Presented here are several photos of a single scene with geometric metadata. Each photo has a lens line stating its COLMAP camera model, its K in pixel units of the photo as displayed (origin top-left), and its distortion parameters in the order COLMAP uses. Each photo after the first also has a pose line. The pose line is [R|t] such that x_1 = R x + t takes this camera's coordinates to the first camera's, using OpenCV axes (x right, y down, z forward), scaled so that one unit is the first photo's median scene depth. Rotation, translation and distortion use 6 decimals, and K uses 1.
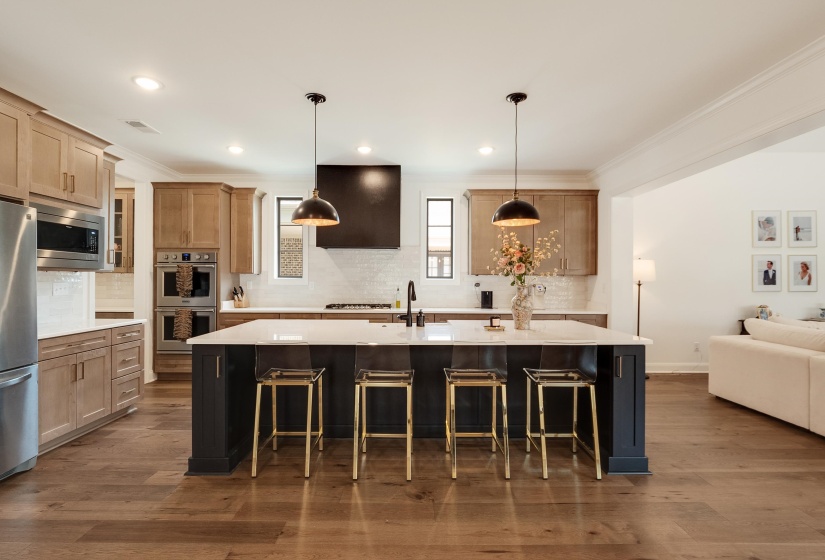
lens RADIAL K [[401.9, 0, 409.5], [0, 401.9, 278.6], [0, 0, 1]] dist [-0.004478, -0.001686]
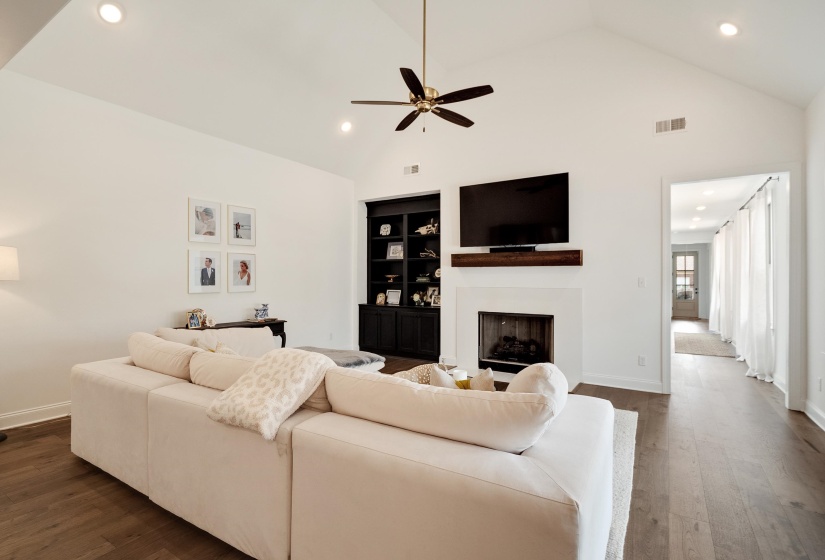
lens RADIAL K [[401.9, 0, 409.5], [0, 401.9, 278.6], [0, 0, 1]] dist [-0.004478, -0.001686]
pose [[0.544119, 0.004969, 0.838993, 0.419285], [-0.004998, 0.999984, -0.002681, 0.001153], [-0.838993, -0.002734, 0.544135, 0.154421]]
